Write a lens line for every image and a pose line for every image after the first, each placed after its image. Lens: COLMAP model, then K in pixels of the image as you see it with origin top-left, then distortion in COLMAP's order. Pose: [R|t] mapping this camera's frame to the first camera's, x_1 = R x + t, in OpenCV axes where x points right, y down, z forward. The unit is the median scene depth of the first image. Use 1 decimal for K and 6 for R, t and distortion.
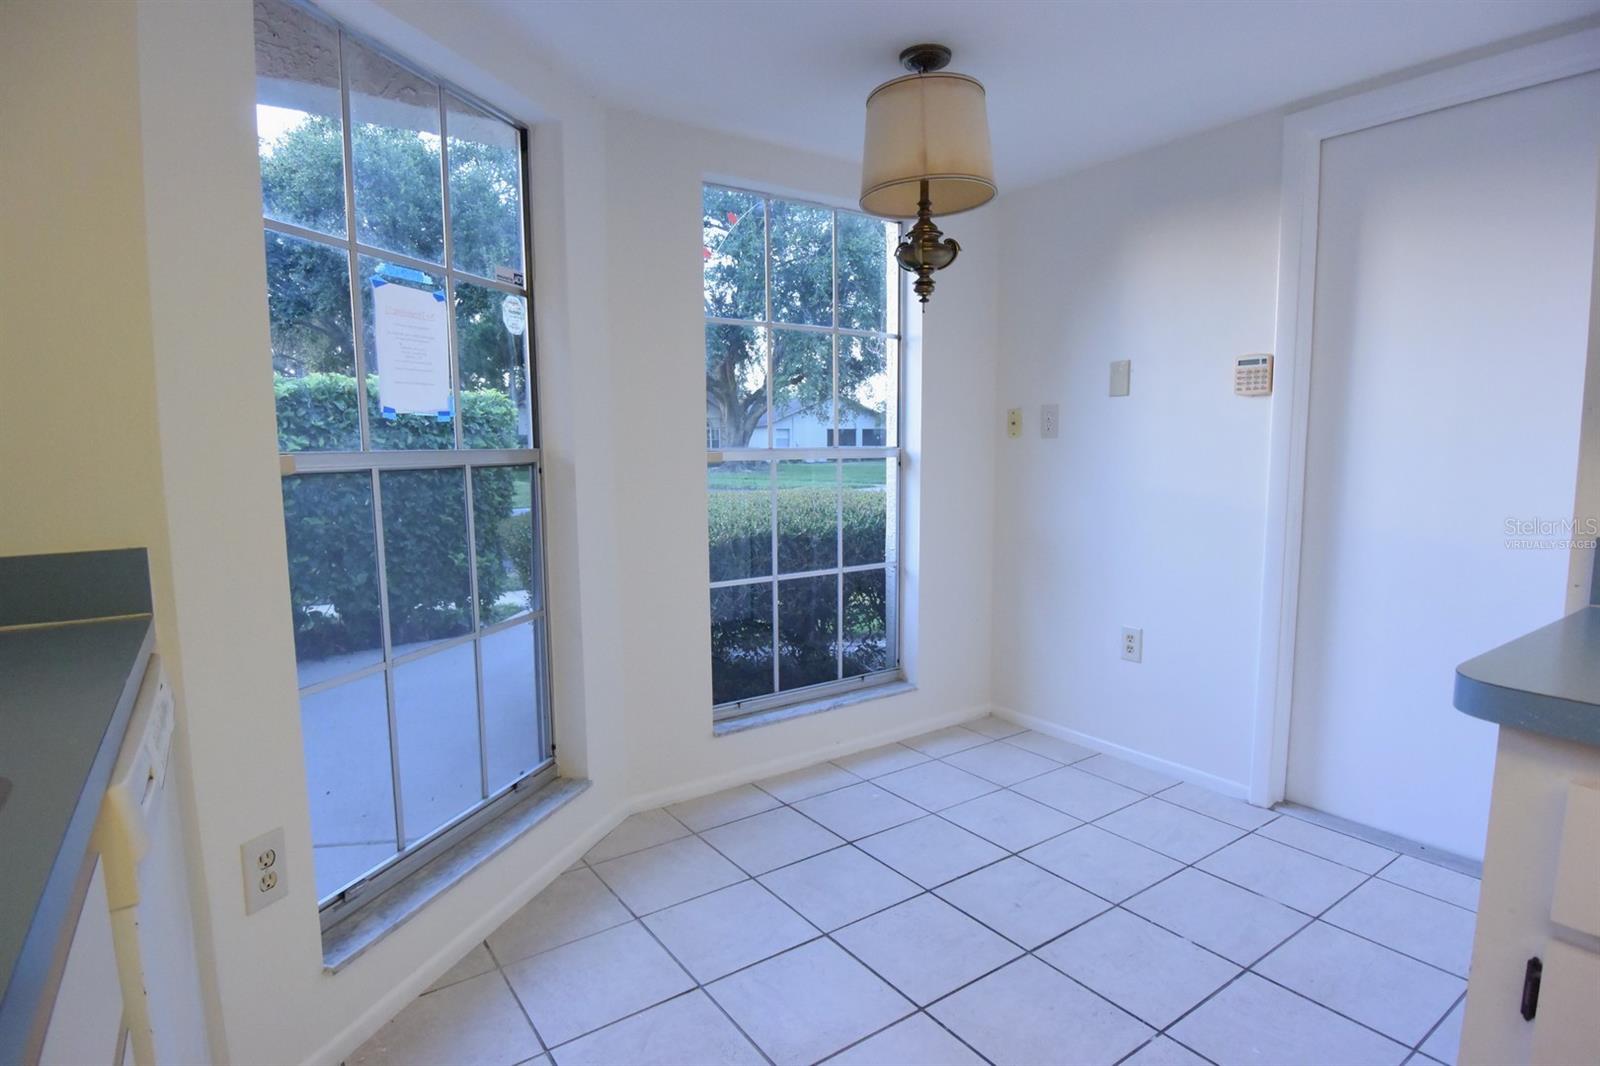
lens RADIAL K [[839.7, 0, 817.0], [0, 839.7, 536.9], [0, 0, 1]] dist [0.001762, -0.030303]
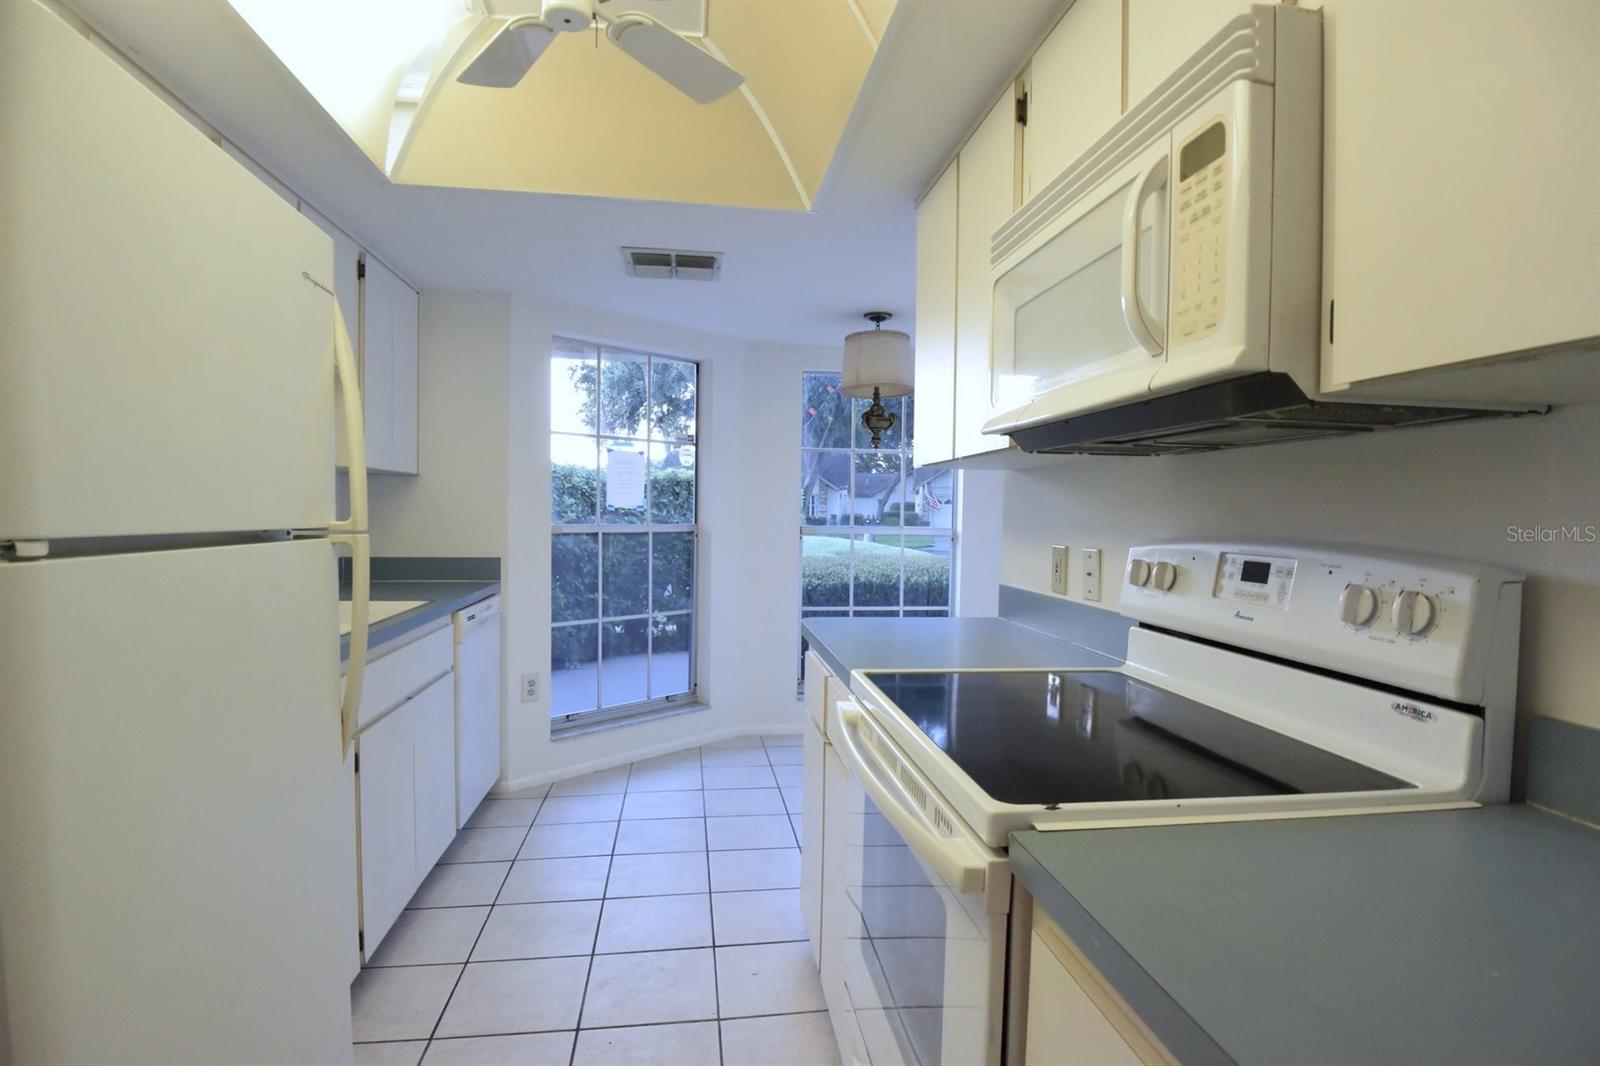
lens RADIAL K [[839.7, 0, 817.0], [0, 839.7, 536.9], [0, 0, 1]] dist [0.001762, -0.030303]
pose [[0.896438, 0.035390, -0.441754, 0.816605], [-0.071170, 0.995365, -0.064681, 0.030333], [0.437418, 0.089422, 0.894801, -0.629958]]
